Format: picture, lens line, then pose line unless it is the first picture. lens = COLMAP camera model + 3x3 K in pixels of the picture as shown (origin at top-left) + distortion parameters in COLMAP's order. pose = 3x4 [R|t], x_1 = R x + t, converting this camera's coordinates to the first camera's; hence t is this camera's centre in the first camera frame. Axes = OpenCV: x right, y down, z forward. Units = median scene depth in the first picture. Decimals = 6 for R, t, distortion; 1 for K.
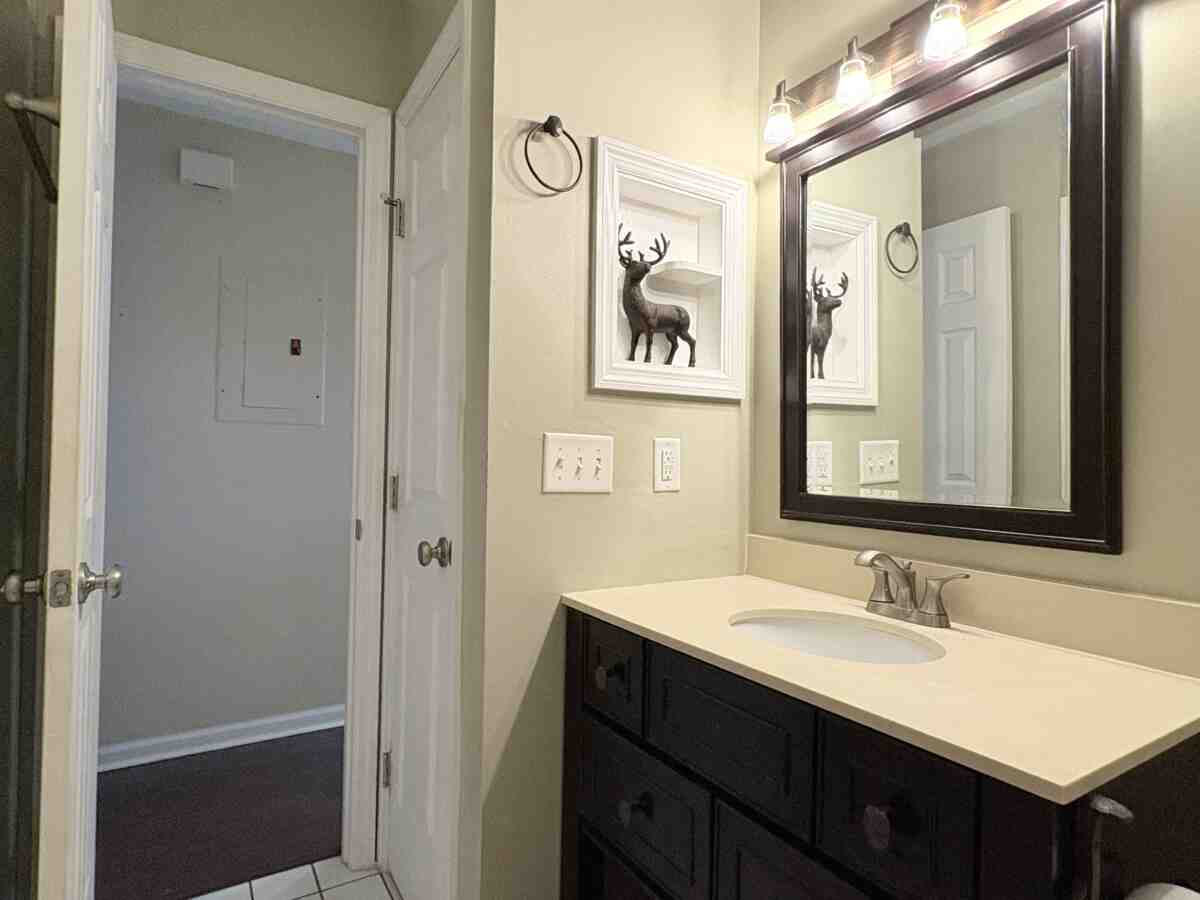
lens RADIAL K [[663.7, 0, 600.0], [0, 663.7, 450.0], [0, 0, 1]] dist [-0.003856, -0.000501]
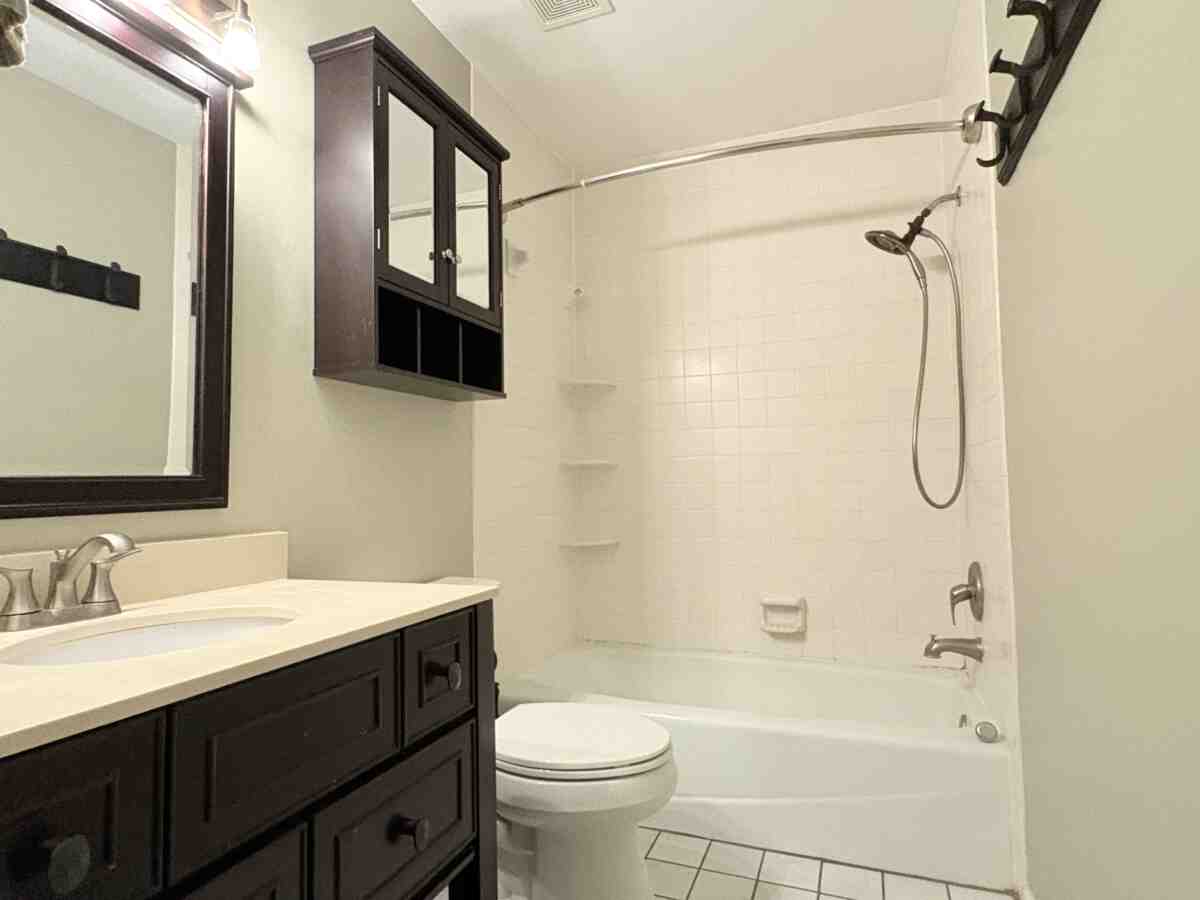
lens RADIAL K [[663.7, 0, 600.0], [0, 663.7, 450.0], [0, 0, 1]] dist [-0.003856, -0.000501]
pose [[-0.597598, 0.014077, 0.801672, -0.686554], [-0.014895, 0.999478, -0.028654, 0.069292], [-0.801657, -0.029065, -0.597077, 1.153995]]
